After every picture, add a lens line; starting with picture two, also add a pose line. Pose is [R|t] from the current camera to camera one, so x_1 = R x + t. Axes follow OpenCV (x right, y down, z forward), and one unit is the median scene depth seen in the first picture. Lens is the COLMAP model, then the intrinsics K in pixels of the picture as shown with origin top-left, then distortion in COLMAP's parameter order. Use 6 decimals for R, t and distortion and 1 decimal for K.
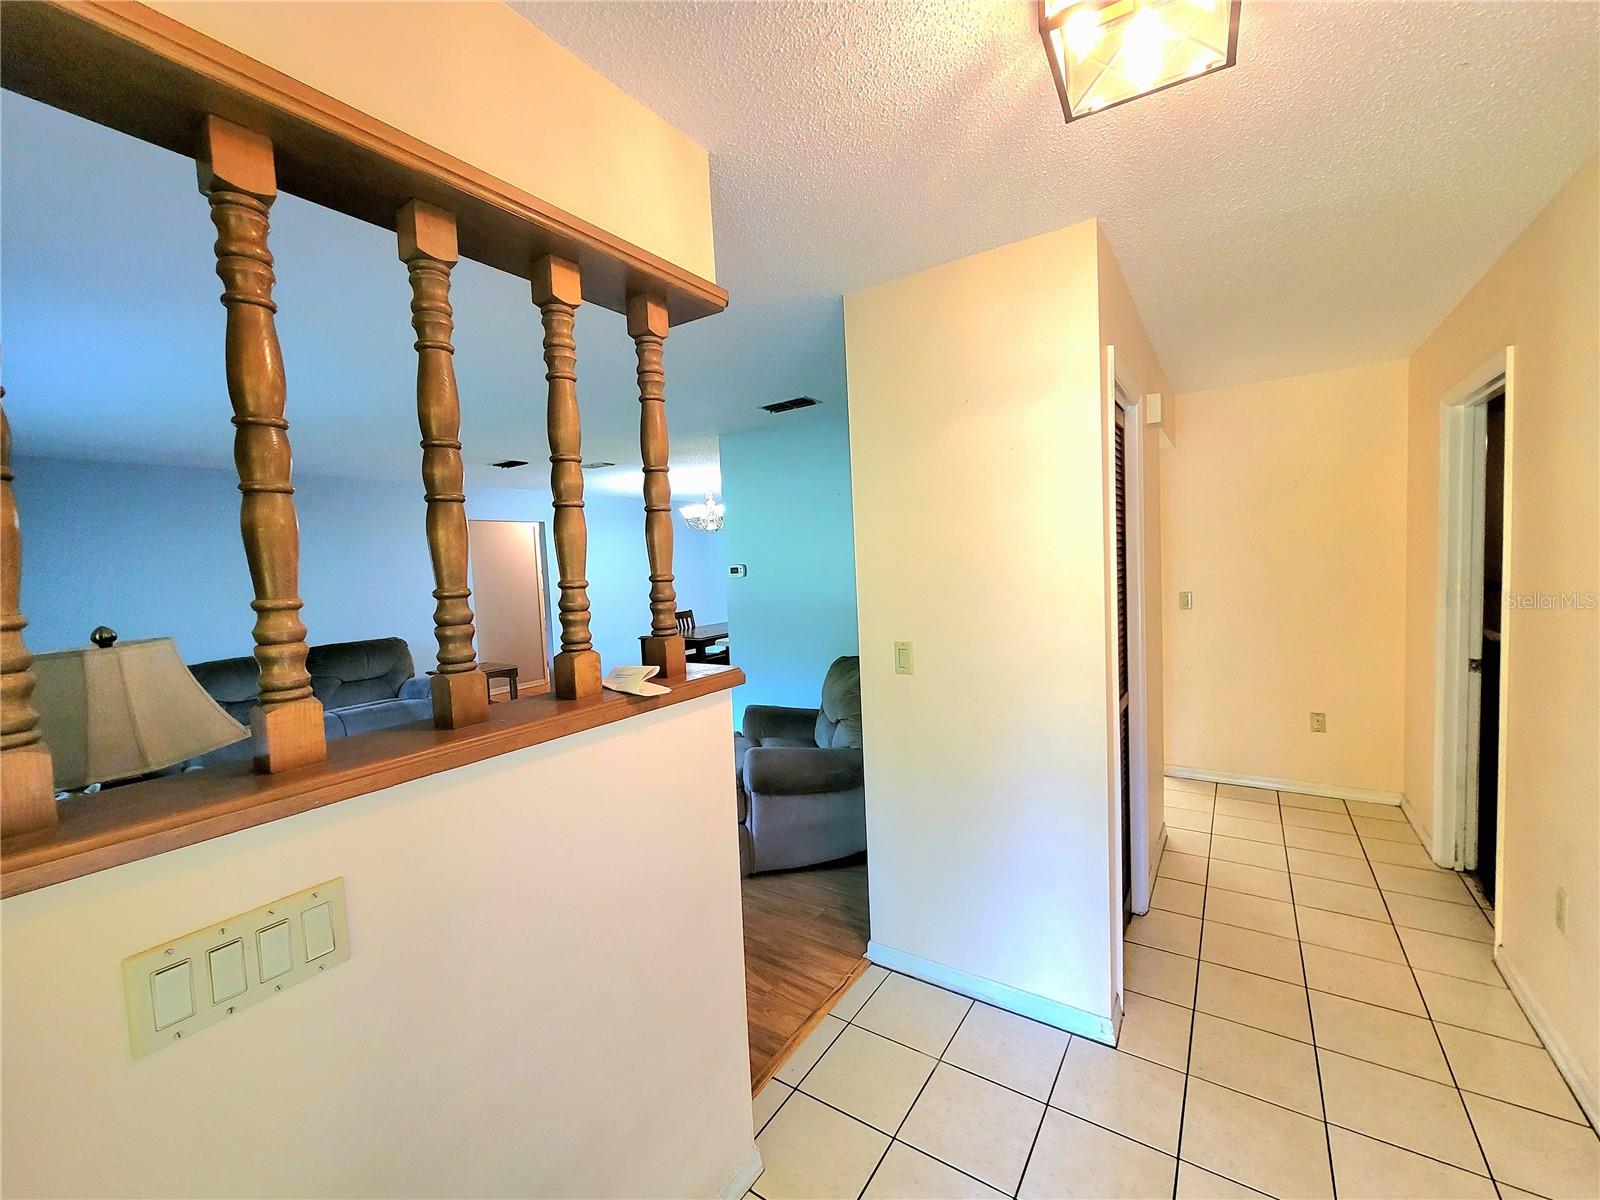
lens RADIAL K [[653.9, 0, 799.6], [0, 653.9, 598.3], [0, 0, 1]] dist [0.000290, 0.000007]
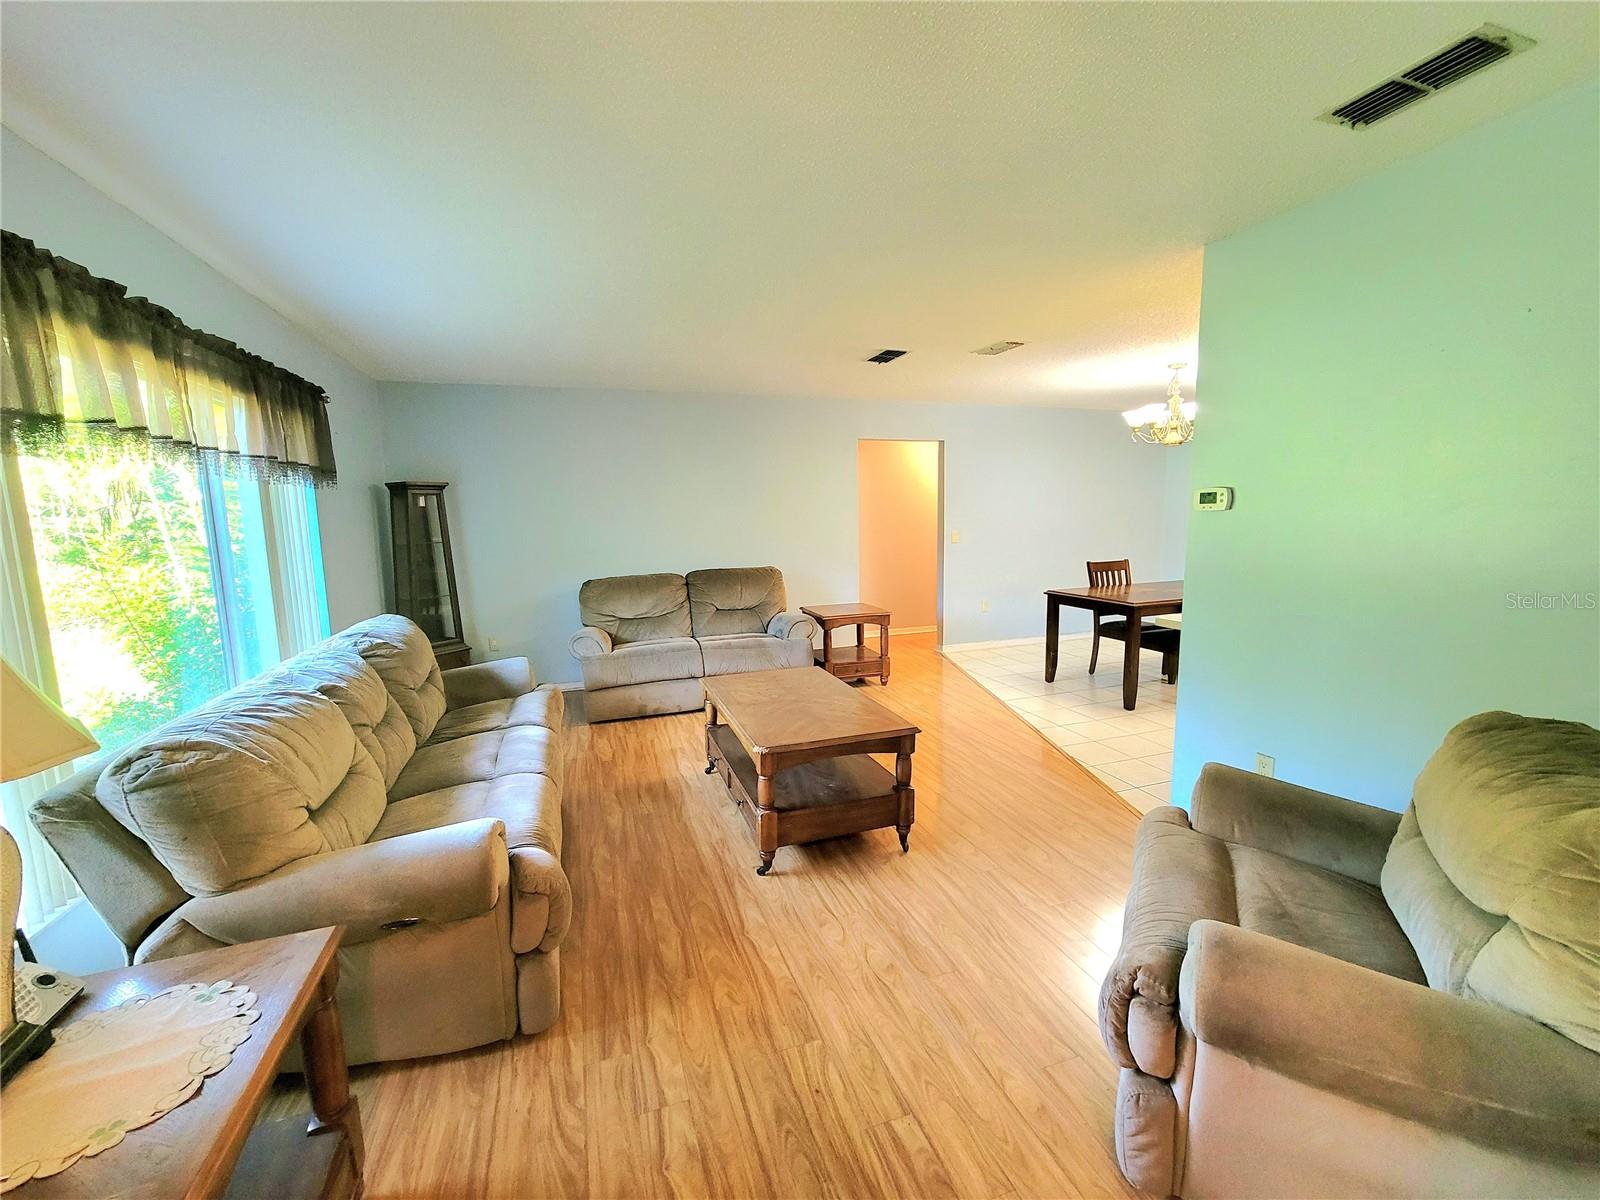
lens RADIAL K [[653.9, 0, 799.6], [0, 653.9, 594.7], [0, 0, 1]] dist [0.000290, 0.000007]
pose [[0.797237, 0.106766, -0.594150, -0.039698], [-0.053216, 0.992834, 0.107002, -0.003401], [0.601316, -0.053688, 0.797205, 0.369734]]
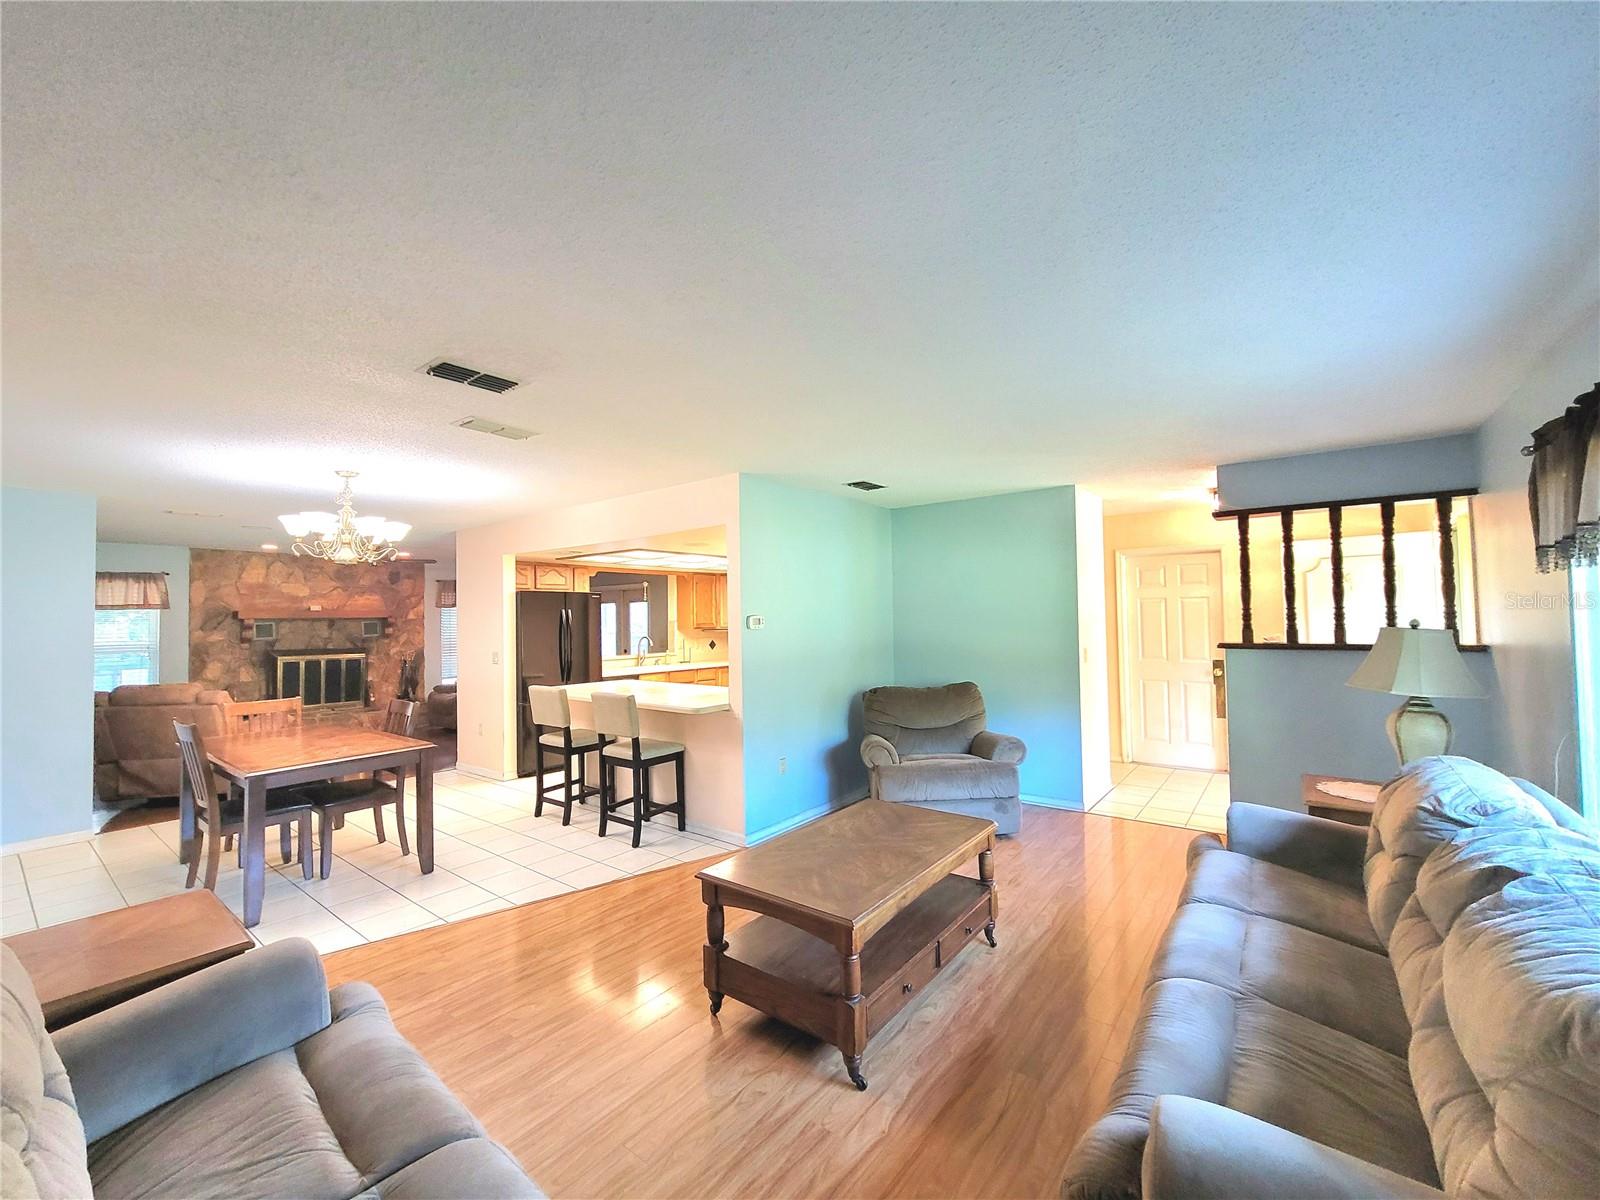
lens RADIAL K [[653.9, 0, 796.4], [0, 653.9, 601.8], [0, 0, 1]] dist [0.000290, 0.000007]
pose [[0.074847, 0.063969, 0.995141, -1.024123], [0.075219, 0.994735, -0.069600, -0.001770], [-0.994354, 0.080063, 0.069641, 0.897552]]
